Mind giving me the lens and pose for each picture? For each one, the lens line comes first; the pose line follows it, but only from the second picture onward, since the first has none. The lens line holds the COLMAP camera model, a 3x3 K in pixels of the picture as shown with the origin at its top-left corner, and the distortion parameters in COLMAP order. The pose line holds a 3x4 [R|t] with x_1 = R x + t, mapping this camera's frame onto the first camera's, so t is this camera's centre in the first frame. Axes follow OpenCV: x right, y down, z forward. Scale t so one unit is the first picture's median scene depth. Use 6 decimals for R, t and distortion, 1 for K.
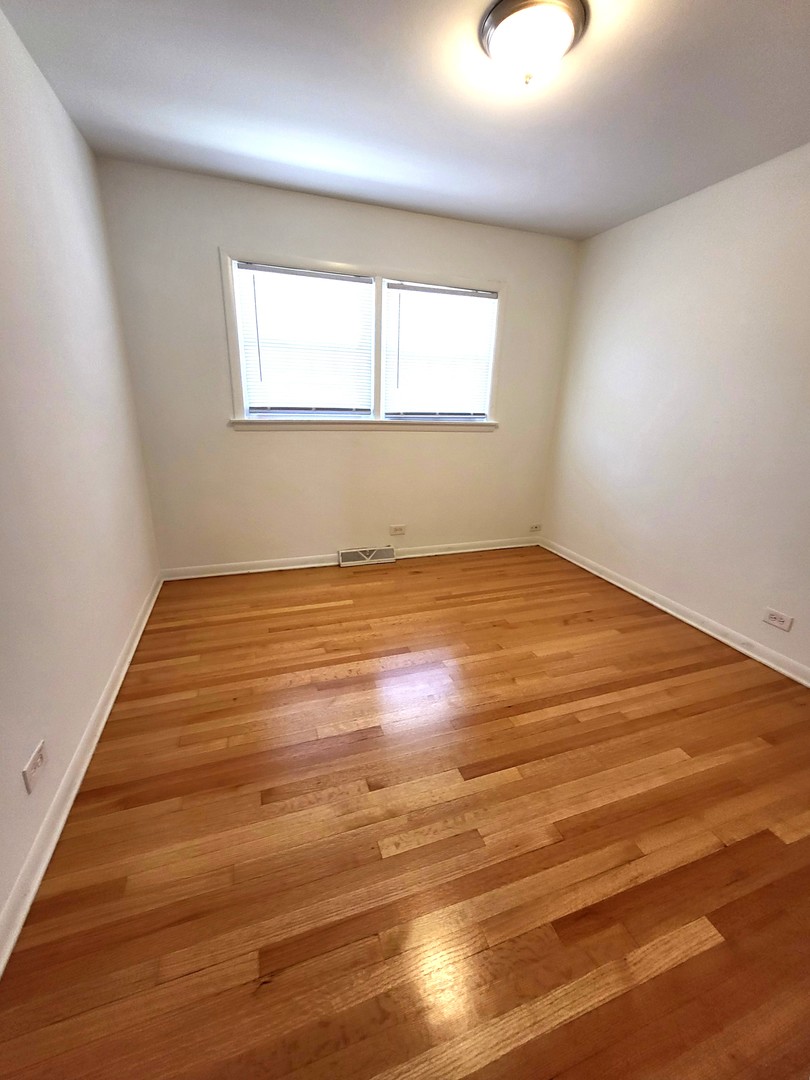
lens RADIAL K [[428.1, 0, 393.0], [0, 428.1, 537.1], [0, 0, 1]] dist [0.004667, -0.001899]
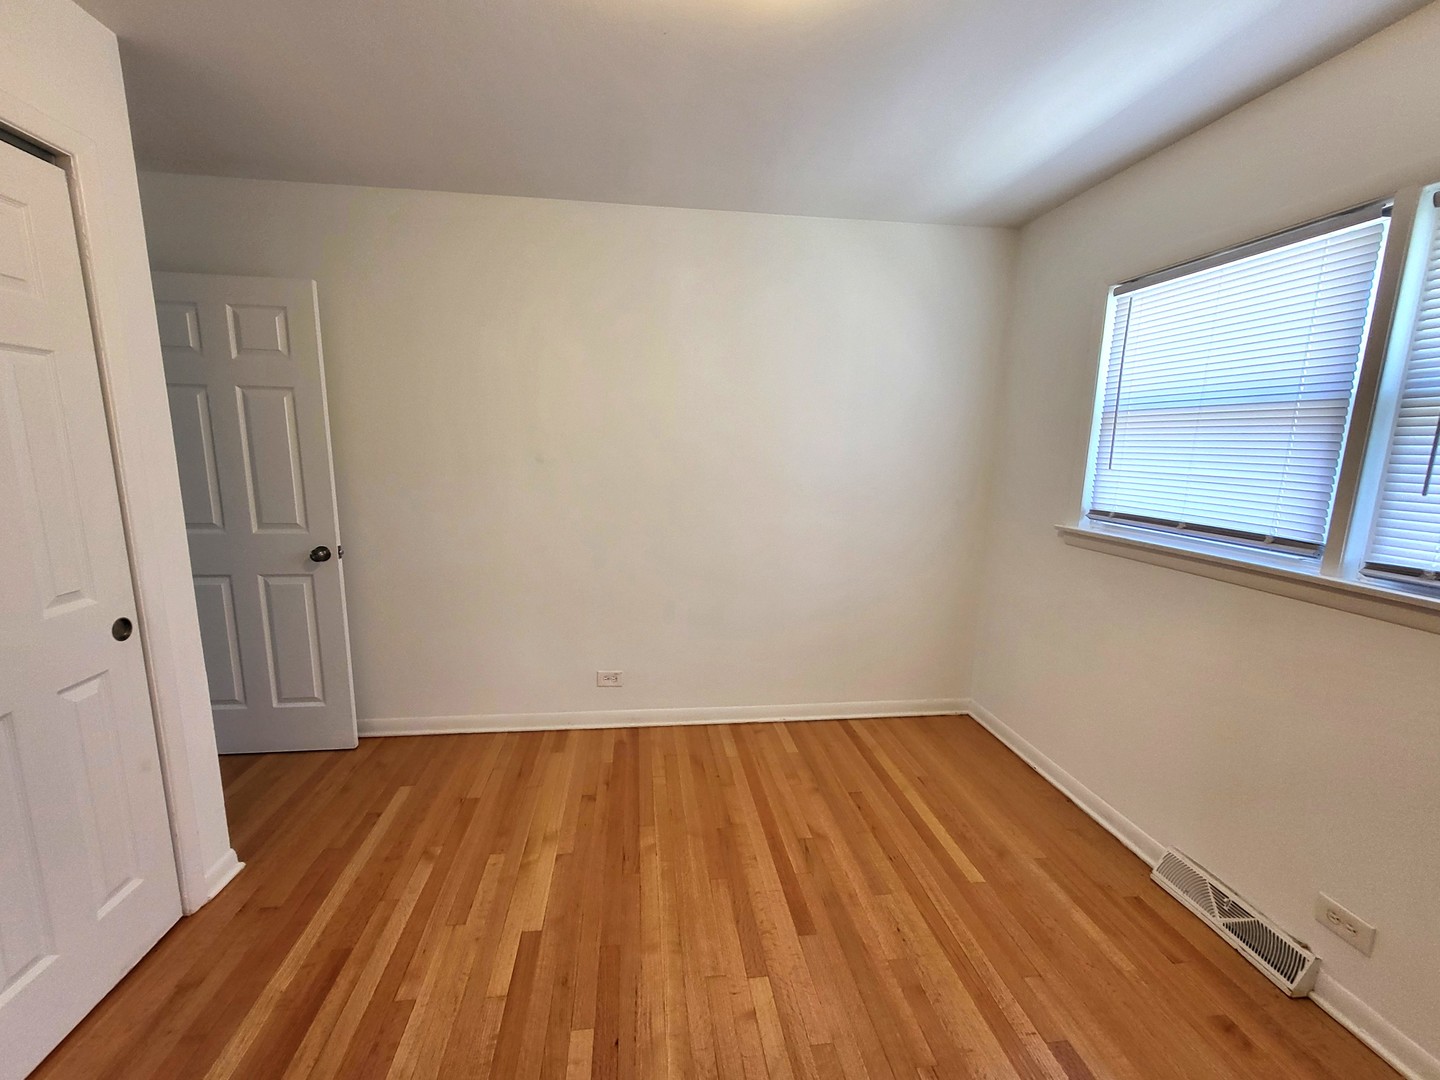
lens RADIAL K [[606.4, 0, 717.8], [0, 606.4, 558.2], [0, 0, 1]] dist [0.001018, -0.000380]
pose [[-0.184063, 0.152530, -0.971007, 0.672666], [-0.340716, 0.916735, 0.208590, -0.274651], [0.921973, 0.369231, -0.116768, 0.733978]]
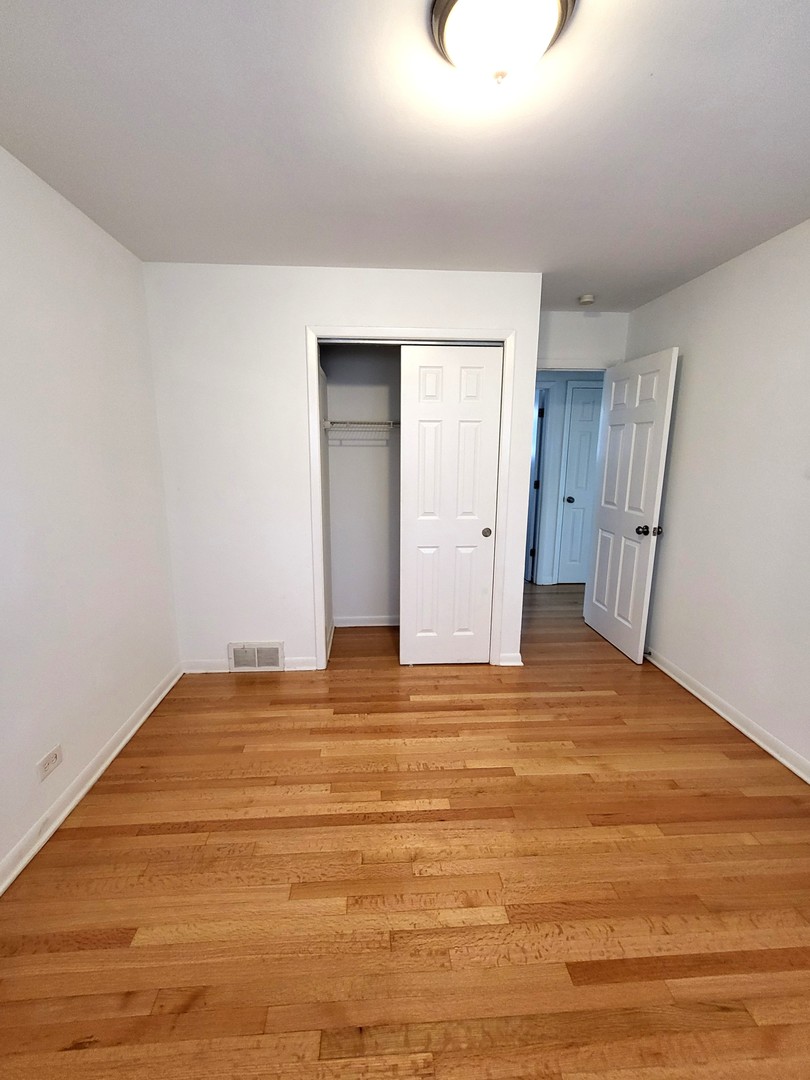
lens RADIAL K [[454.8, 0, 397.5], [0, 454.8, 545.9], [0, 0, 1]] dist [0.001018, -0.000380]
pose [[-0.966079, -0.088102, 0.242754, 0.136821], [0.050637, 0.857136, 0.512596, -0.434303], [-0.253234, 0.507500, -0.823600, 1.132167]]
